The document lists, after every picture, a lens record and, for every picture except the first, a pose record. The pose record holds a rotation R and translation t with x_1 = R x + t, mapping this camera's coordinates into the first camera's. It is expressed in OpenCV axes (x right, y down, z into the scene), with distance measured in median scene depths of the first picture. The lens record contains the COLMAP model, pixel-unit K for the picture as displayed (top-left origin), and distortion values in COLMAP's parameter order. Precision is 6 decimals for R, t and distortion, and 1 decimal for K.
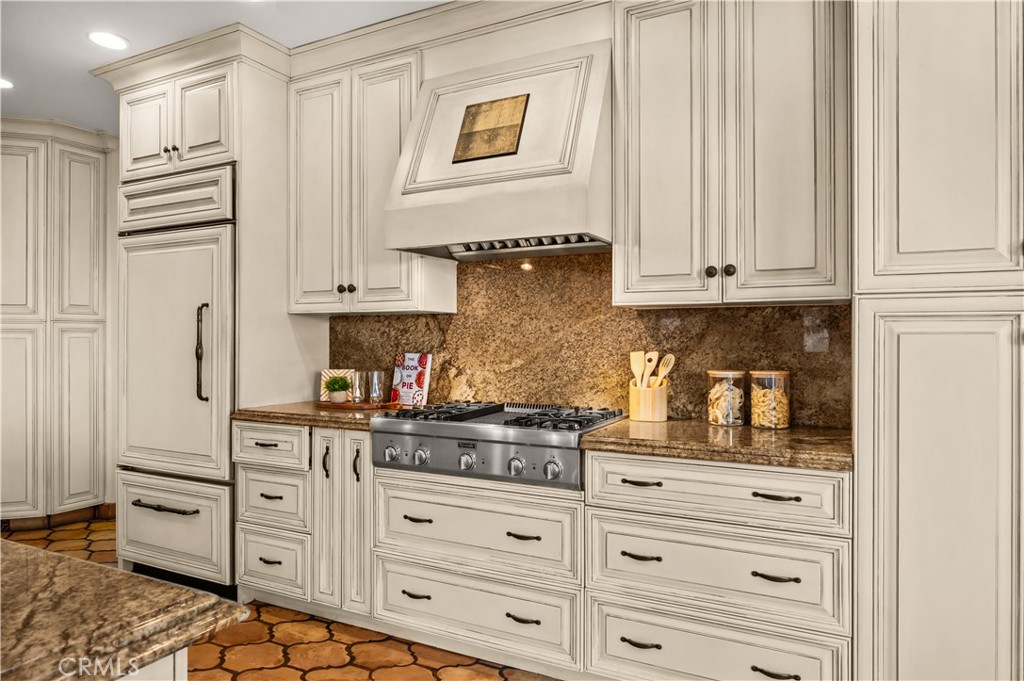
lens RADIAL K [[650.8, 0, 512.0], [0, 650.8, 340.5], [0, 0, 1]] dist [-0.002886, -0.000109]
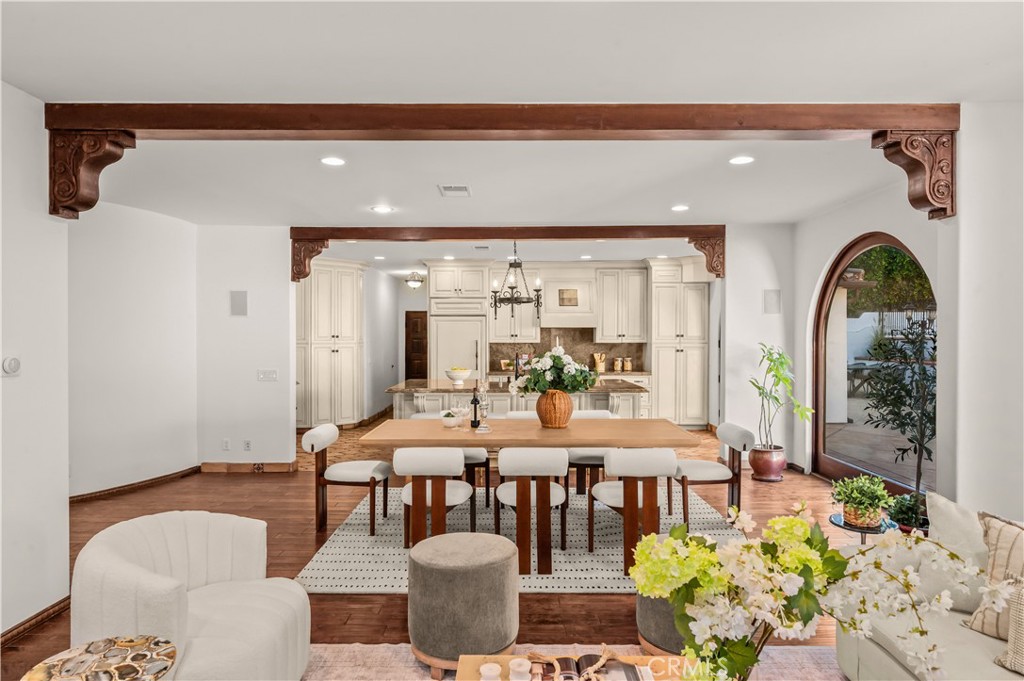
lens RADIAL K [[620.2, 0, 512.0], [0, 620.2, 340.5], [0, 0, 1]] dist [0.000122, 0.000001]
pose [[0.883003, -0.003193, 0.469357, -2.069116], [0.000414, 0.999982, 0.006023, -0.086670], [-0.469368, -0.005124, 0.882988, -2.133138]]
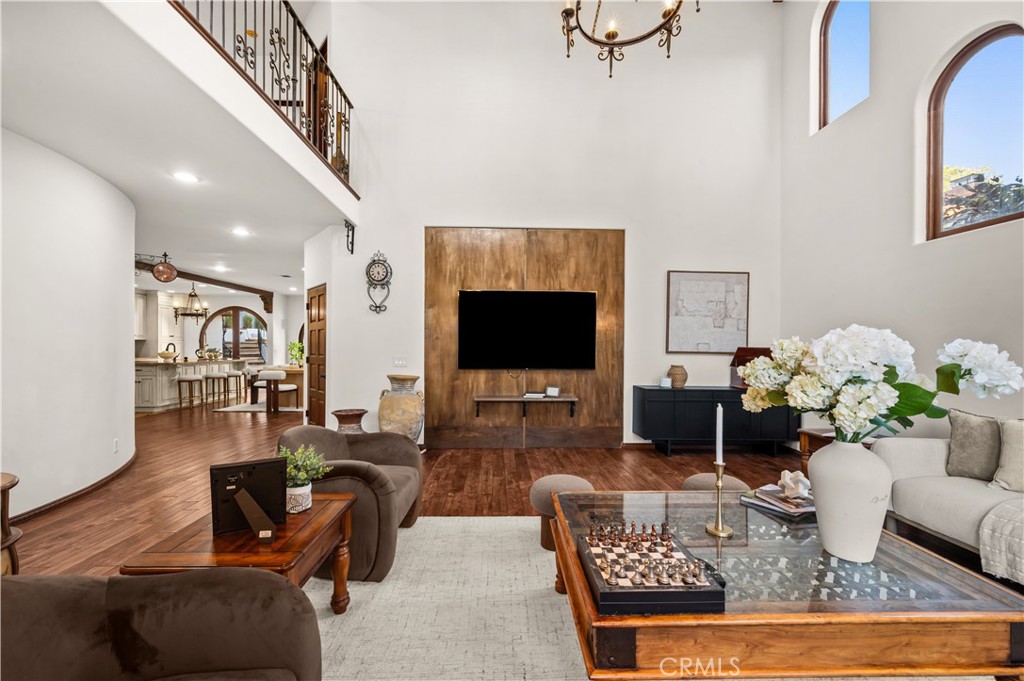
lens RADIAL K [[415.5, 0, 512.1], [0, 415.5, 349.2], [0, 0, 1]] dist [-0.000911, -0.000136]
pose [[-0.487785, -0.007368, 0.872933, -4.996633], [-0.005525, 0.999970, 0.005353, 0.000321], [-0.872946, -0.002212, -0.487811, -0.362991]]
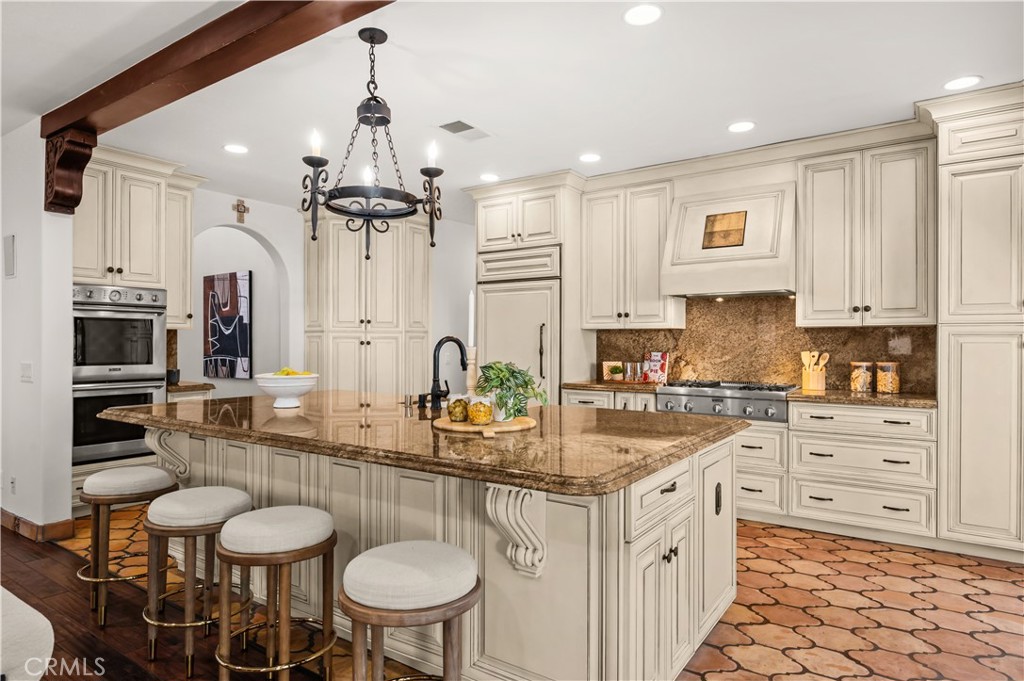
lens RADIAL K [[607.6, 0, 510.7], [0, 607.6, 344.1], [0, 0, 1]] dist [0.001643, 0.000023]
pose [[0.992435, 0.002137, -0.122755, -0.413753], [-0.001929, 0.999996, 0.001813, -0.005049], [0.122759, -0.001562, 0.992435, -0.767283]]
